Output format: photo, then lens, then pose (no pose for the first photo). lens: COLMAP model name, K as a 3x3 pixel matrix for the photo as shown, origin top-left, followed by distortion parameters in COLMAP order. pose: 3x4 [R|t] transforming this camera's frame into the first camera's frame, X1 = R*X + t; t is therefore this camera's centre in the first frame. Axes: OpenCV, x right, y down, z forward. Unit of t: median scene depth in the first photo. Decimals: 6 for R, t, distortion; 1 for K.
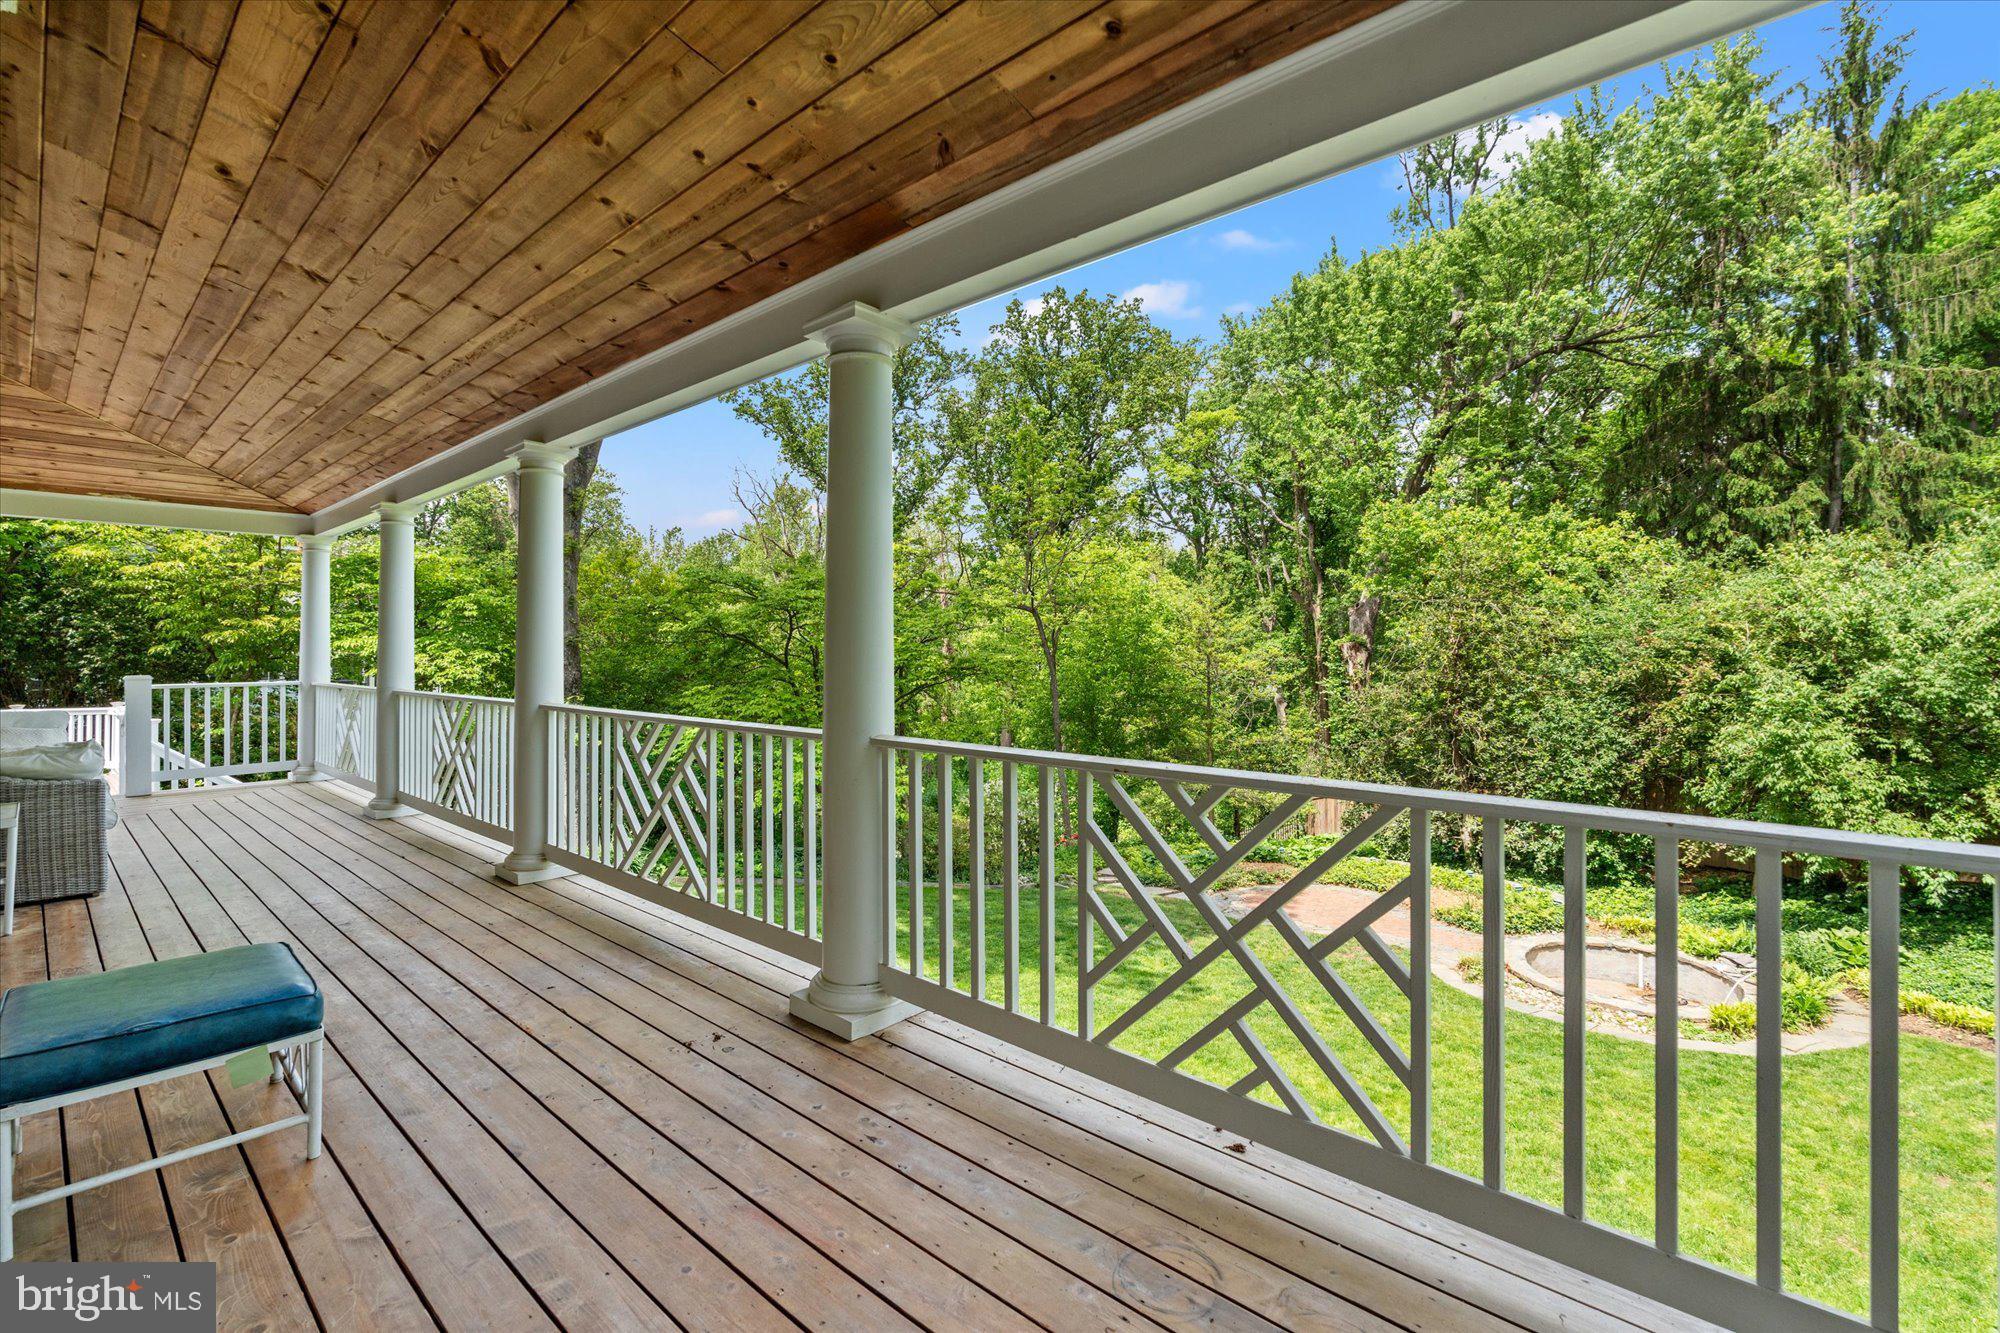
lens RADIAL K [[893.7, 0, 1010.0], [0, 893.7, 633.0], [0, 0, 1]] dist [-0.004143, -0.000712]
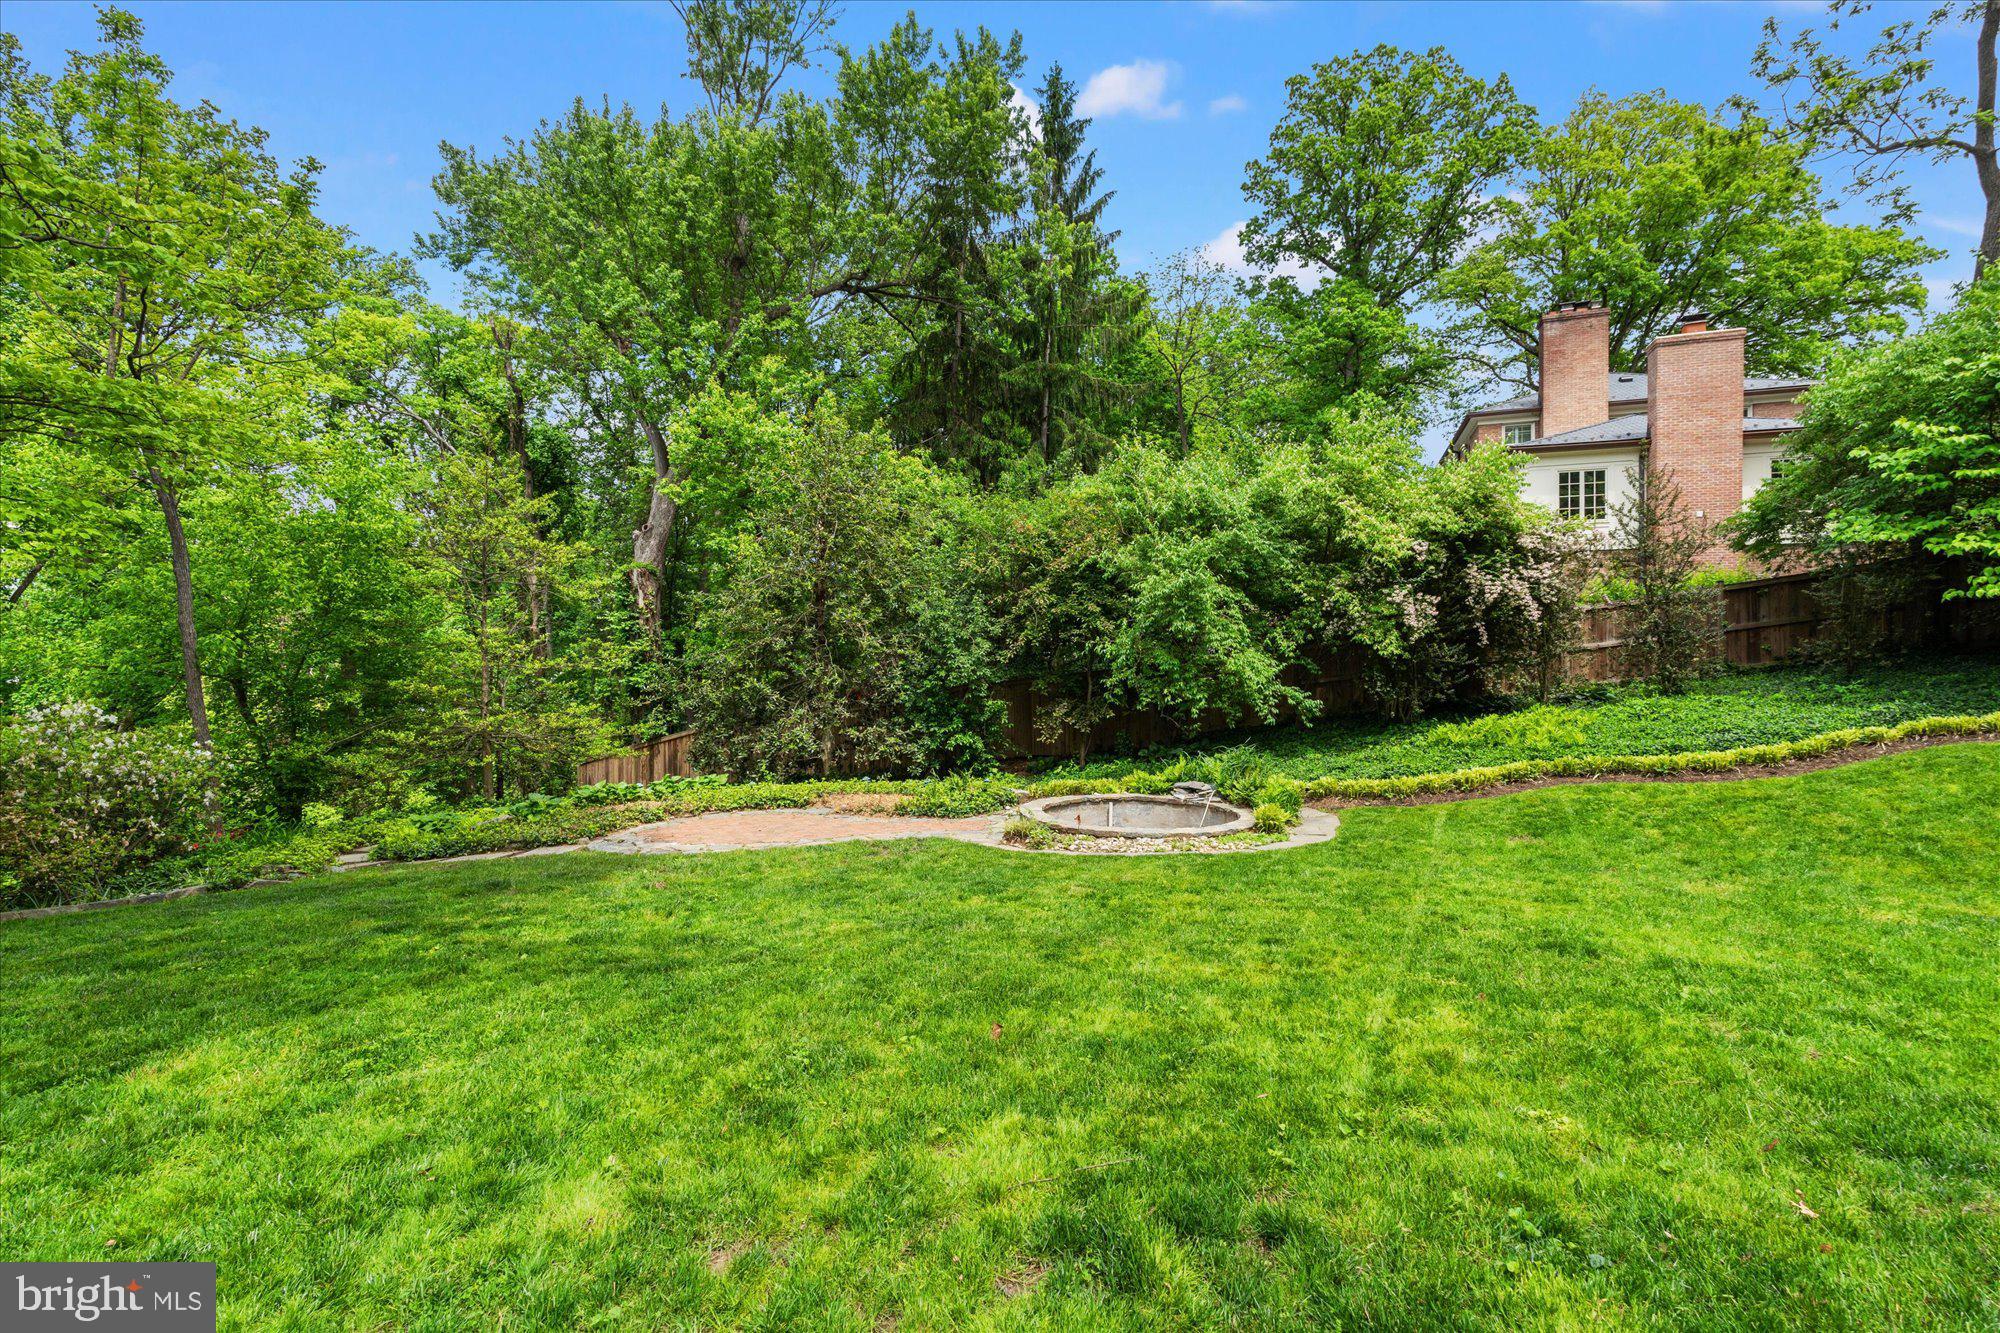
lens RADIAL K [[893.7, 0, 1011.8], [0, 893.7, 664.6], [0, 0, 1]] dist [-0.004143, -0.000712]
pose [[0.632962, -0.006271, 0.774158, -0.132897], [-0.016645, 0.999626, 0.021706, 0.191715], [-0.774004, -0.026625, 0.632620, 0.457374]]
